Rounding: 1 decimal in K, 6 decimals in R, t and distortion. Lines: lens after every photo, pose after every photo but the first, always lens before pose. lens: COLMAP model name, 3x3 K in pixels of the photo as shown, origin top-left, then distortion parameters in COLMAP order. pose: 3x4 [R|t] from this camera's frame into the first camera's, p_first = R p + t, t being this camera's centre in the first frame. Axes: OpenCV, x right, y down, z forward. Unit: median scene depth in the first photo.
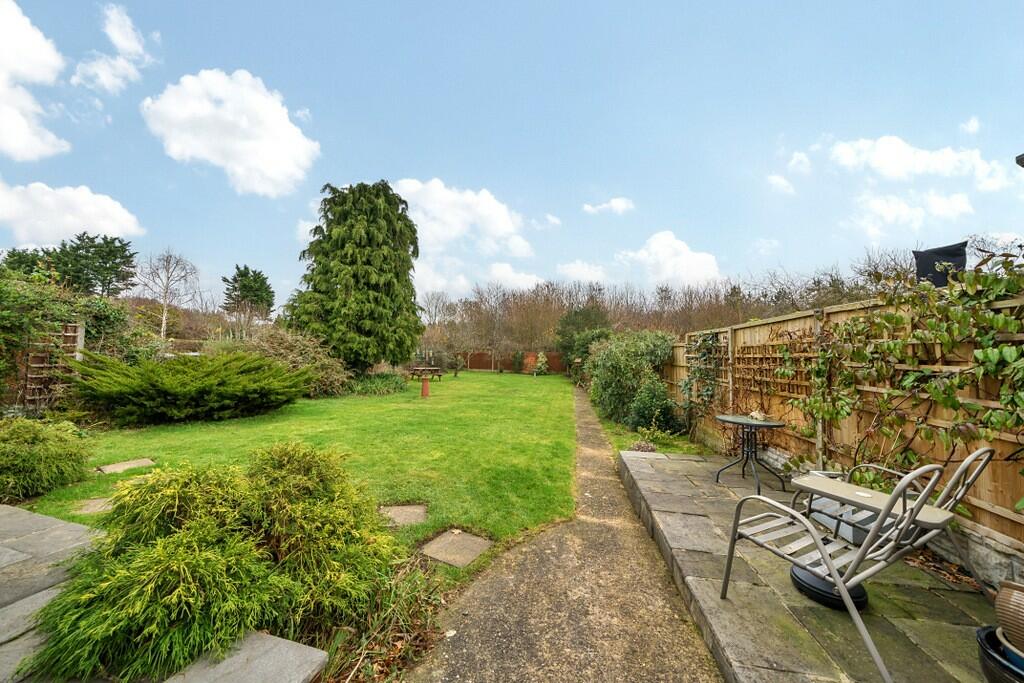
lens RADIAL K [[356.9, 0, 512.0], [0, 356.9, 341.5], [0, 0, 1]] dist [-0.000505, -0.000016]
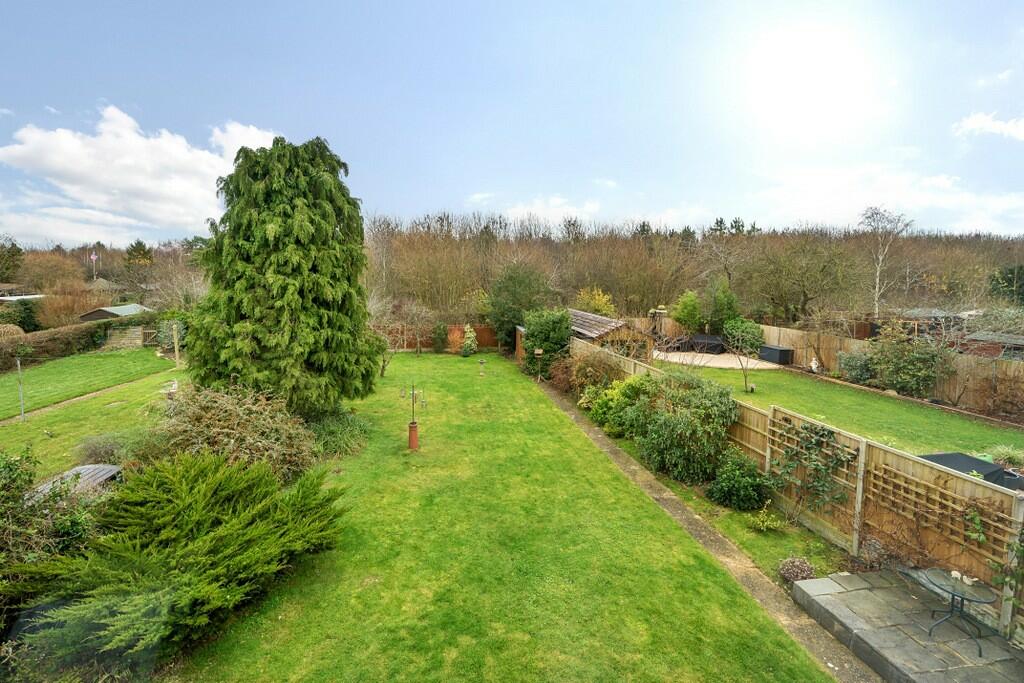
lens RADIAL K [[439.0, 0, 512.0], [0, 439.0, 341.5], [0, 0, 1]] dist [0.000252, -0.000011]
pose [[0.952901, -0.050901, 0.298979, -0.297923], [0.004554, 0.988105, 0.153712, -0.208805], [-0.303247, -0.145111, 0.941798, 0.061524]]
